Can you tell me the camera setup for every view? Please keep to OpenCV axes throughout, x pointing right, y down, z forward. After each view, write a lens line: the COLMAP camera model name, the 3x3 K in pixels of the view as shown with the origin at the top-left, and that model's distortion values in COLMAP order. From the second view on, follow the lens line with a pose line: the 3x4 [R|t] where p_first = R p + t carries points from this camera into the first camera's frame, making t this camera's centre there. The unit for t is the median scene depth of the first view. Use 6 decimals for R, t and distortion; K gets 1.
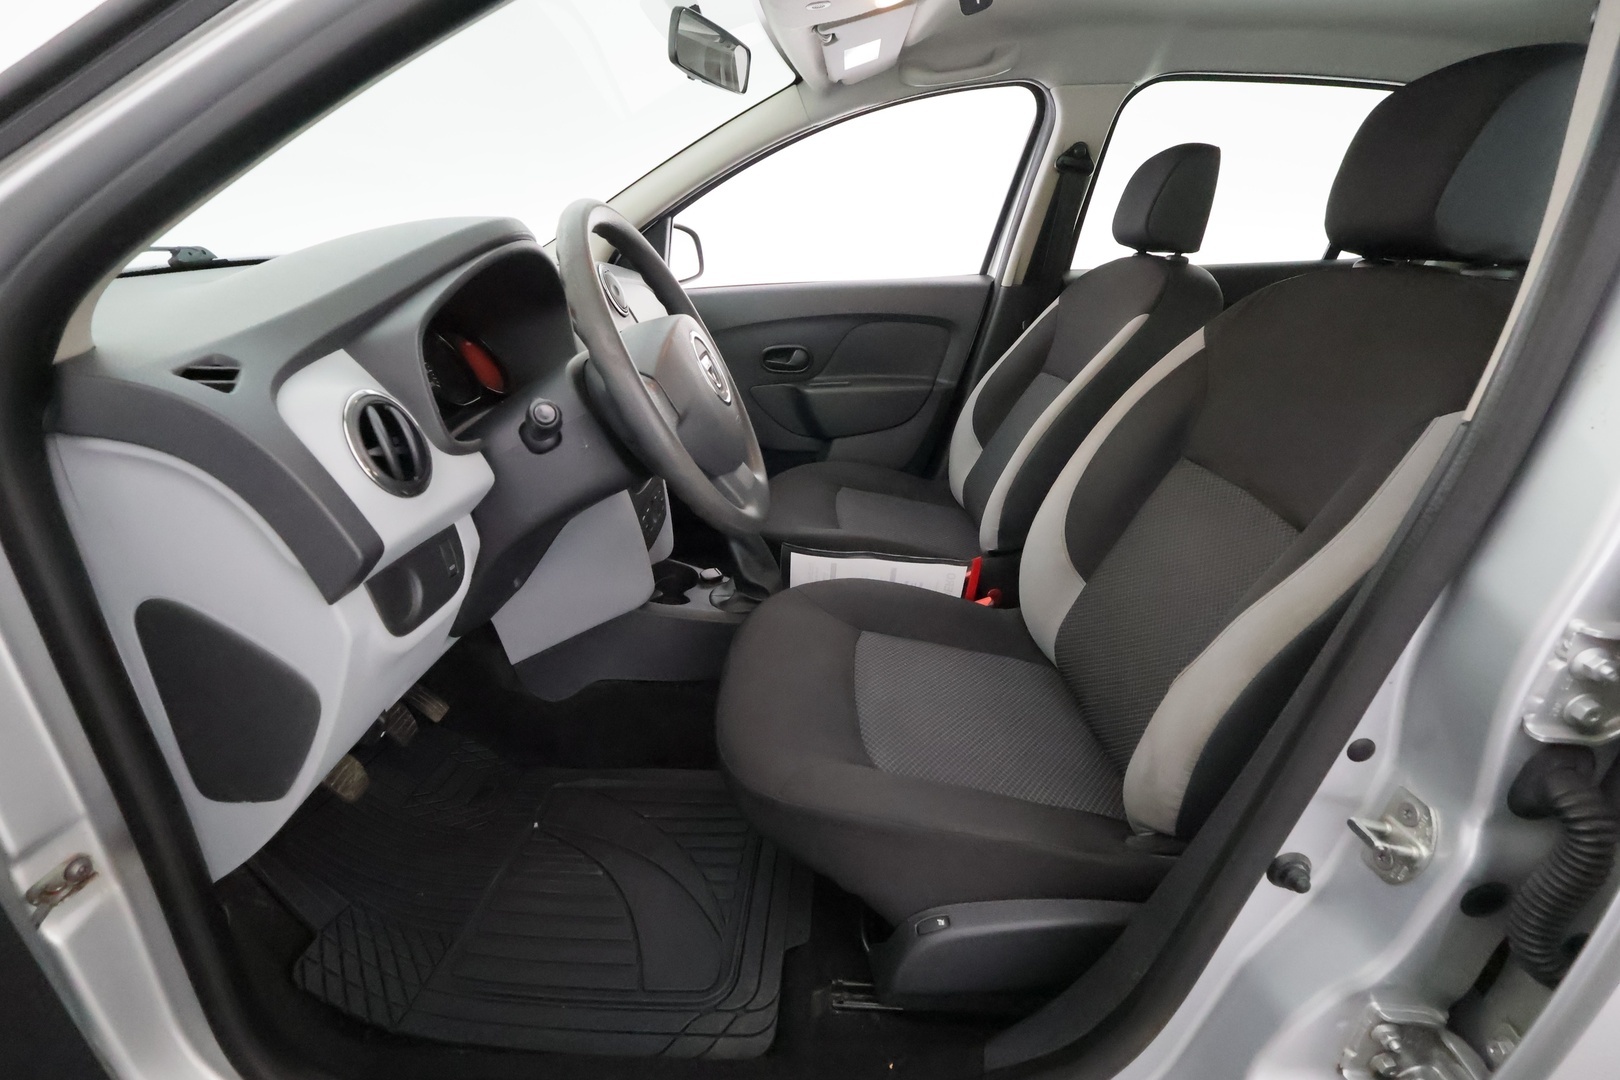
lens RADIAL K [[743.3, 0, 808.8], [0, 743.3, 539.5], [0, 0, 1]] dist [-0.003099, 0.000615]
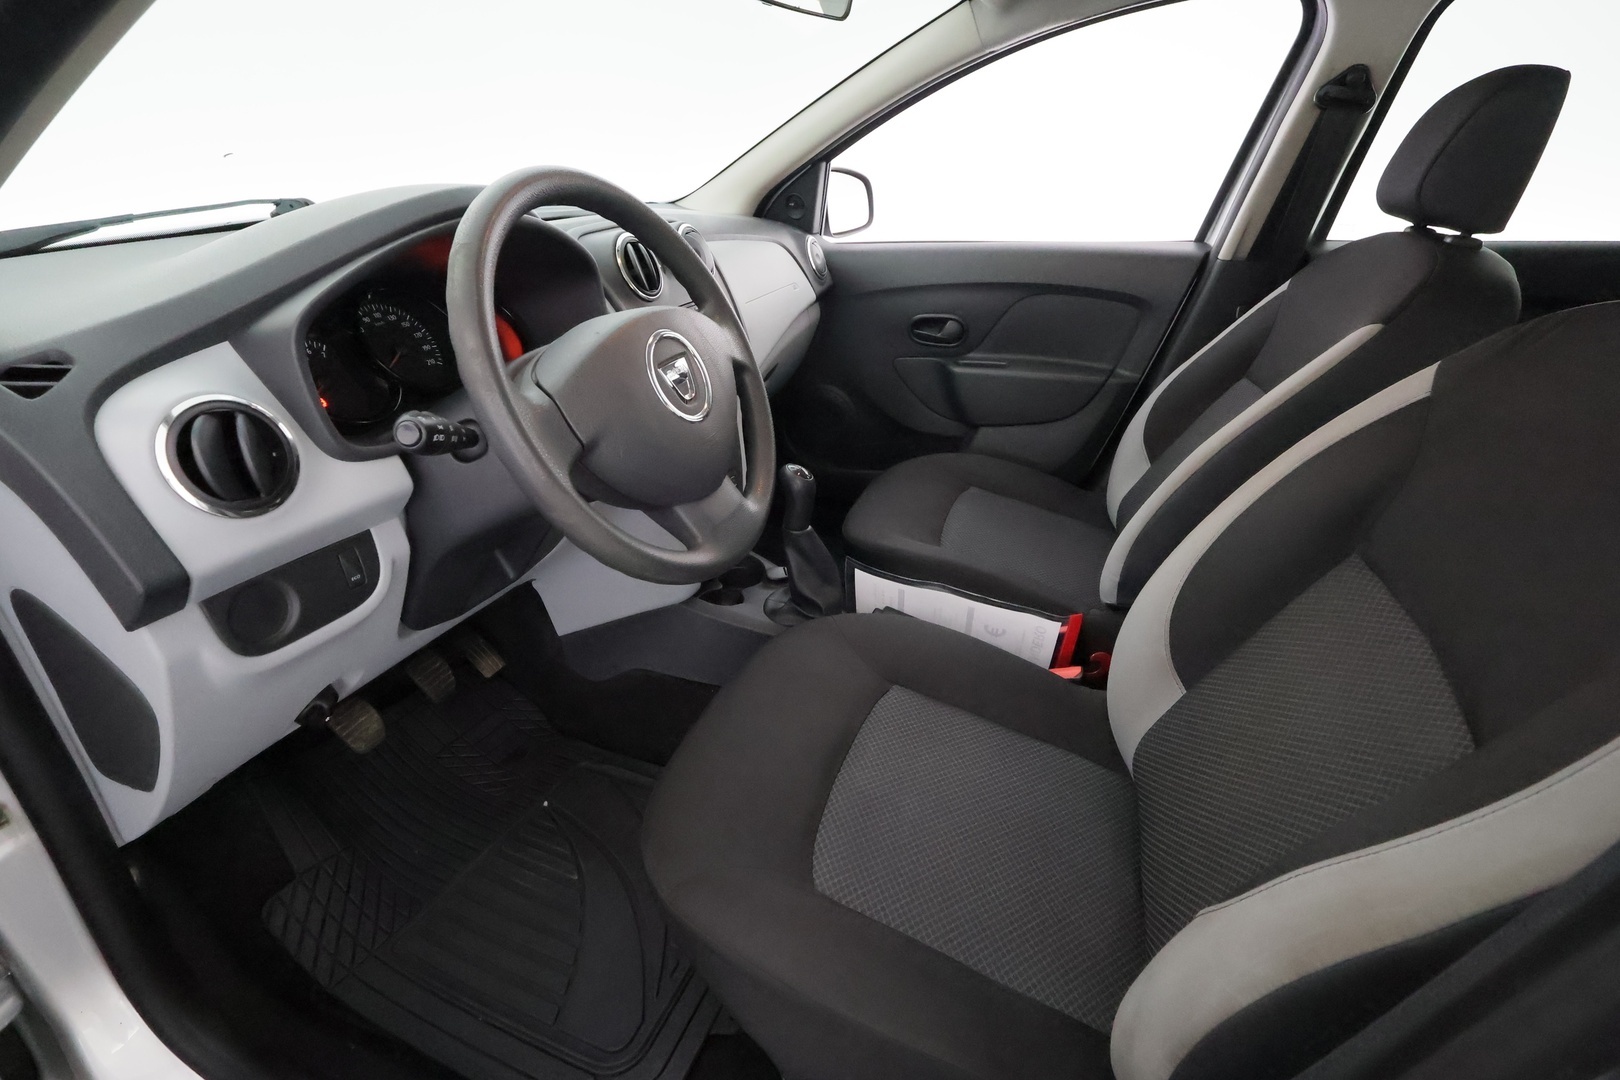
lens RADIAL K [[743.3, 0, 811.0], [0, 743.3, 540.5], [0, 0, 1]] dist [-0.003099, 0.000615]
pose [[0.945686, 0.157377, -0.284448, 0.138356], [-0.133939, 0.985913, 0.100180, -0.077944], [0.296207, -0.056640, 0.953443, 0.125268]]
